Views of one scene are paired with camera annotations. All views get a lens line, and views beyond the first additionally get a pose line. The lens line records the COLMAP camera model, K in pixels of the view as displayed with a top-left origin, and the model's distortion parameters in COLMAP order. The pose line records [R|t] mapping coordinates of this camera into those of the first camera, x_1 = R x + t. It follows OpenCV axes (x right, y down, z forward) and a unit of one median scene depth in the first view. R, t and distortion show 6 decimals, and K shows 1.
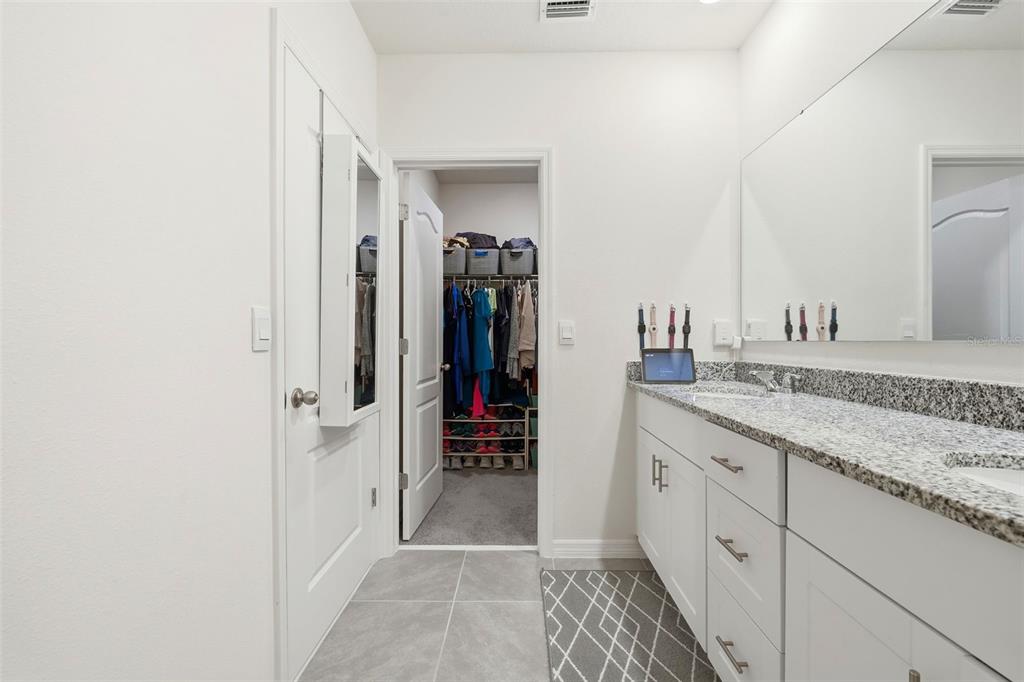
lens RADIAL K [[426.4, 0, 512.0], [0, 426.4, 341.0], [0, 0, 1]] dist [0.000849, 0.000045]
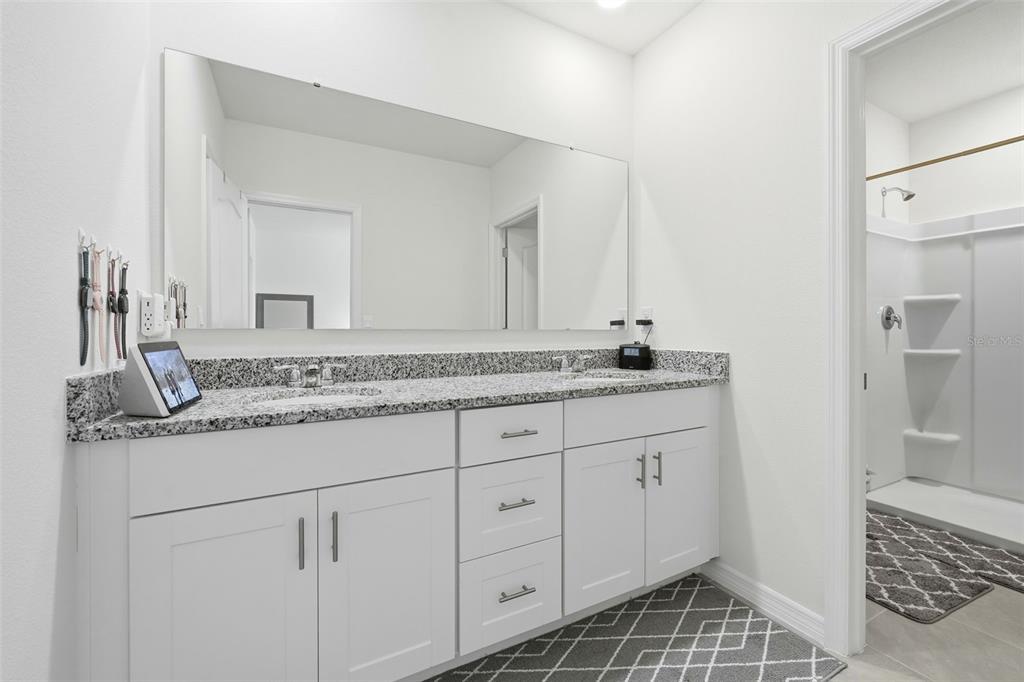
lens RADIAL K [[426.4, 0, 512.0], [0, 426.4, 341.0], [0, 0, 1]] dist [0.000849, 0.000045]
pose [[-0.487870, -0.022373, 0.872630, -0.478583], [-0.002446, 0.999703, 0.024263, 0.003777], [-0.872913, 0.009703, -0.487779, 1.500321]]
